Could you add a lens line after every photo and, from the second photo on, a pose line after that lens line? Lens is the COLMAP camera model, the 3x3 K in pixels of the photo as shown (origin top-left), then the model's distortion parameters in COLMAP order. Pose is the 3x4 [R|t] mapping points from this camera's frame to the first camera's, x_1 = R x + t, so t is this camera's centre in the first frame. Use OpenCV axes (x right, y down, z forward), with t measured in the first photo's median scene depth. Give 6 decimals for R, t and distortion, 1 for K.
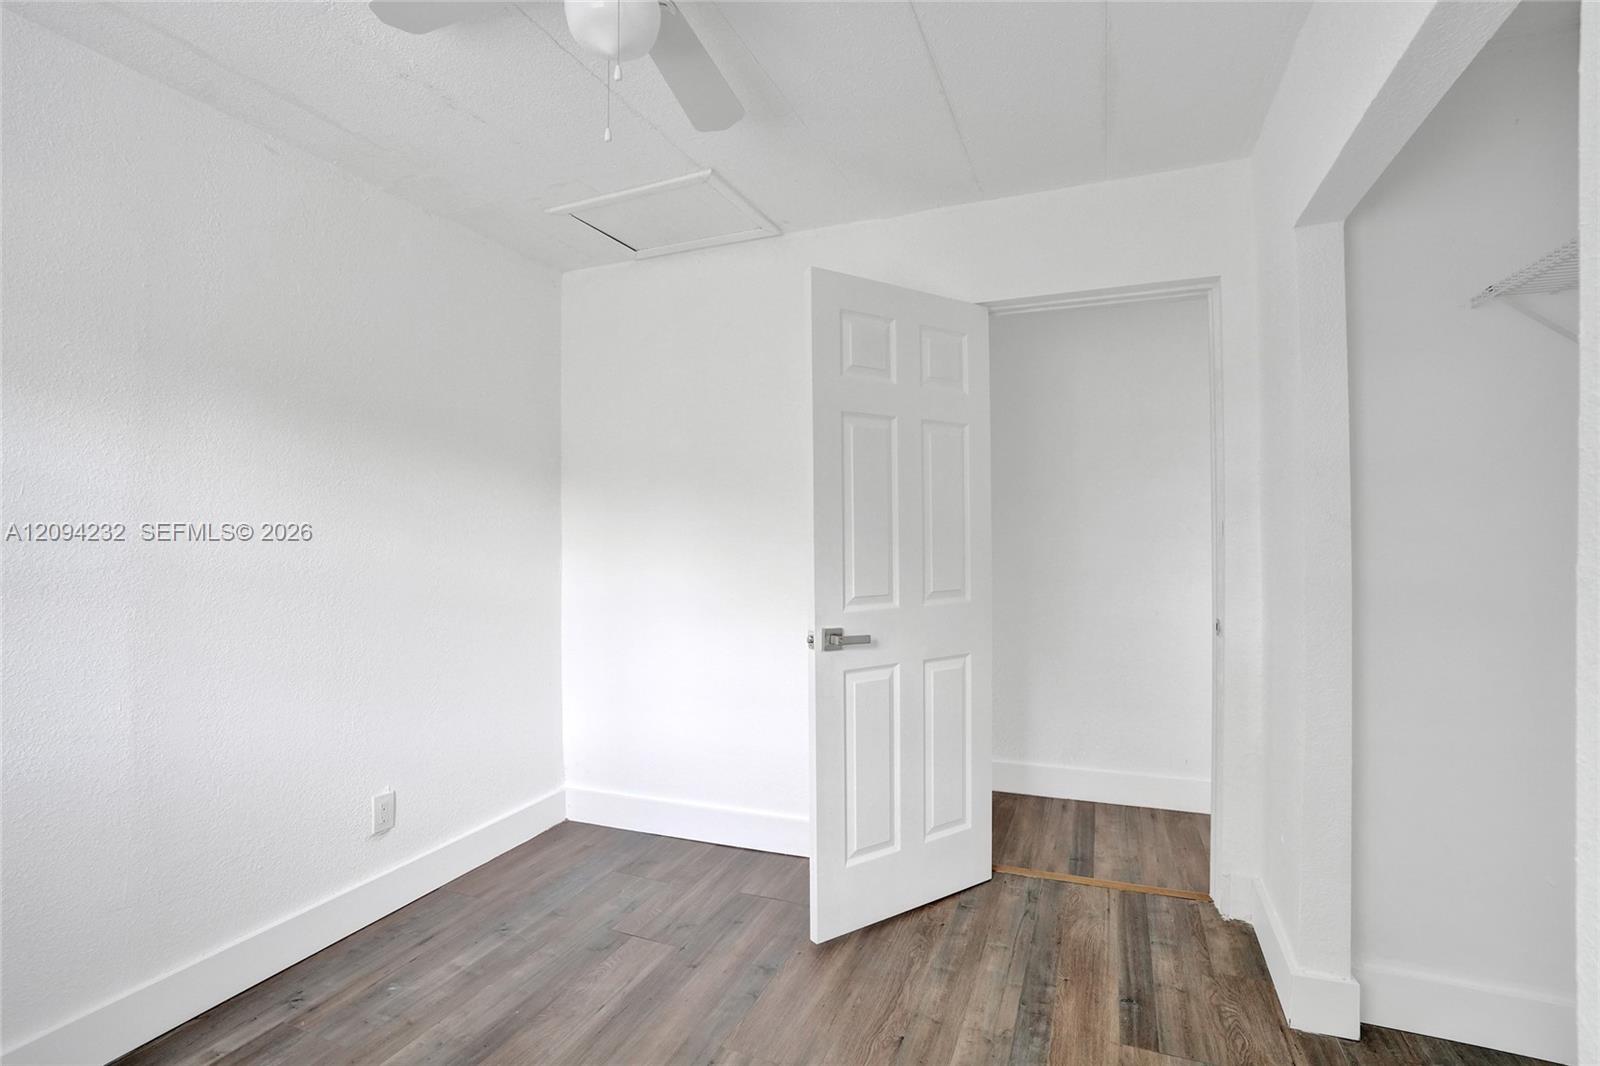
lens RADIAL K [[734.5, 0, 807.3], [0, 734.5, 531.0], [0, 0, 1]] dist [-0.064283, 0.023331]
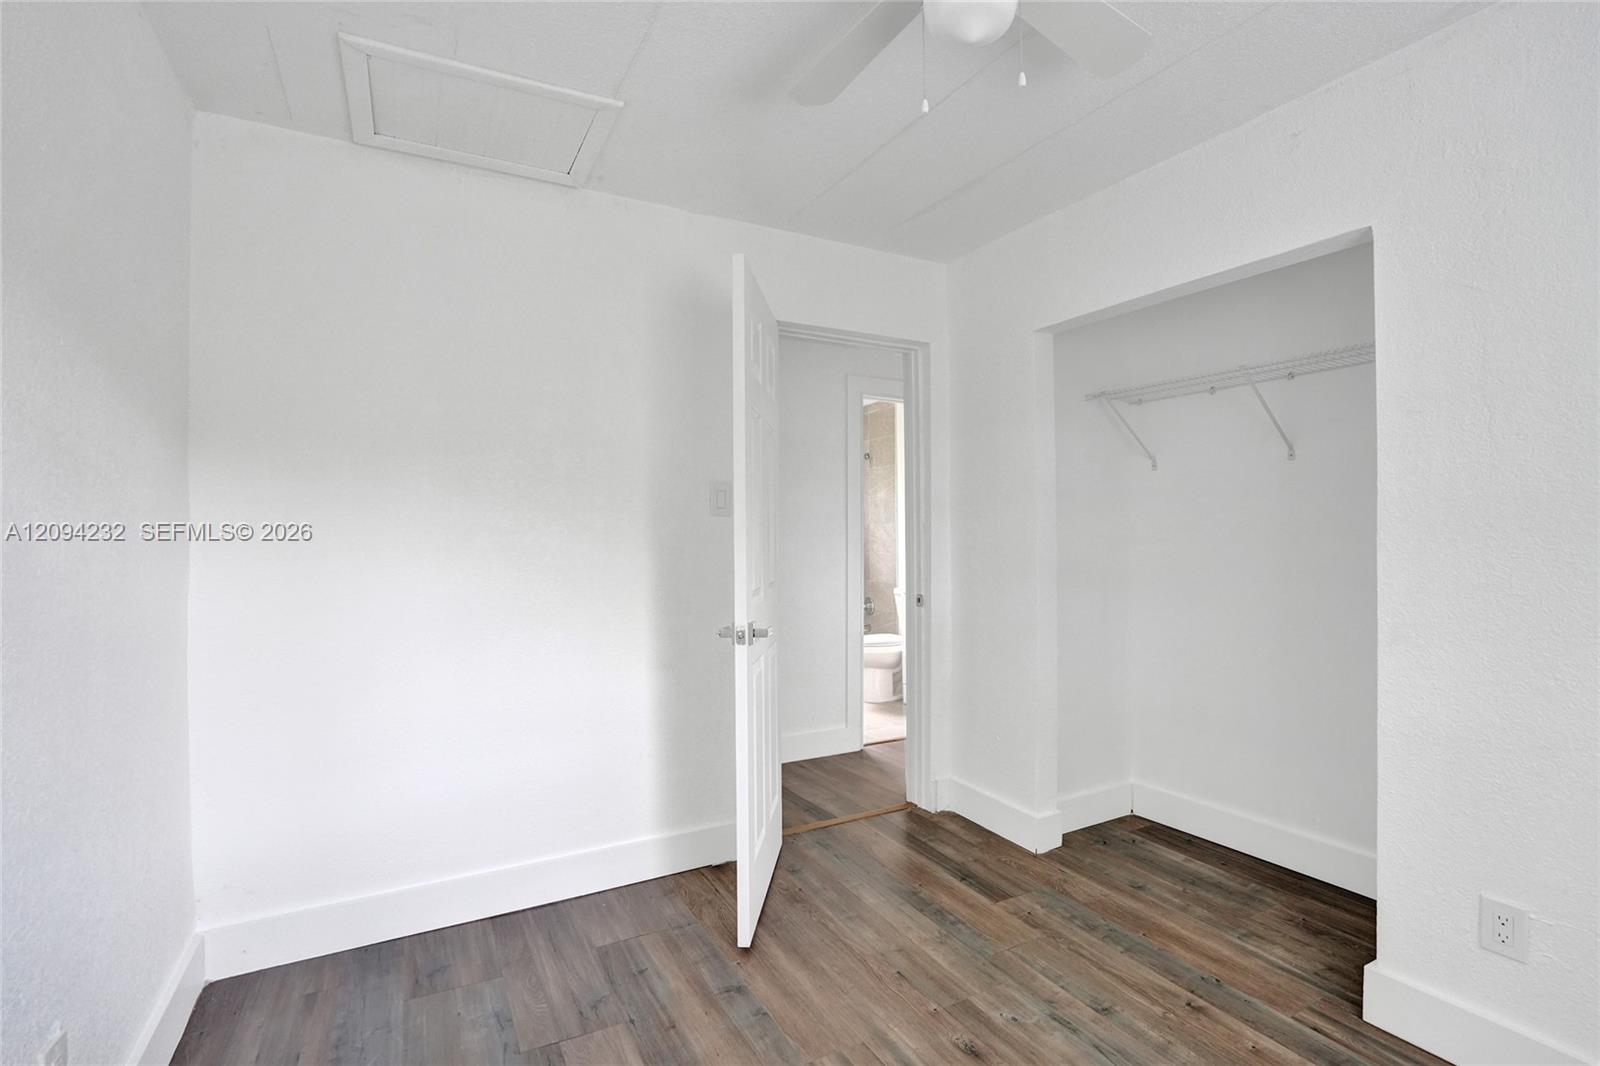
lens RADIAL K [[734.5, 0, 794.1], [0, 734.5, 525.7], [0, 0, 1]] dist [-0.064283, 0.023331]
pose [[0.645877, 0.015153, 0.763291, -0.639345], [-0.002092, 0.999834, -0.018078, 0.019929], [-0.763438, 0.010079, 0.645802, 0.292802]]
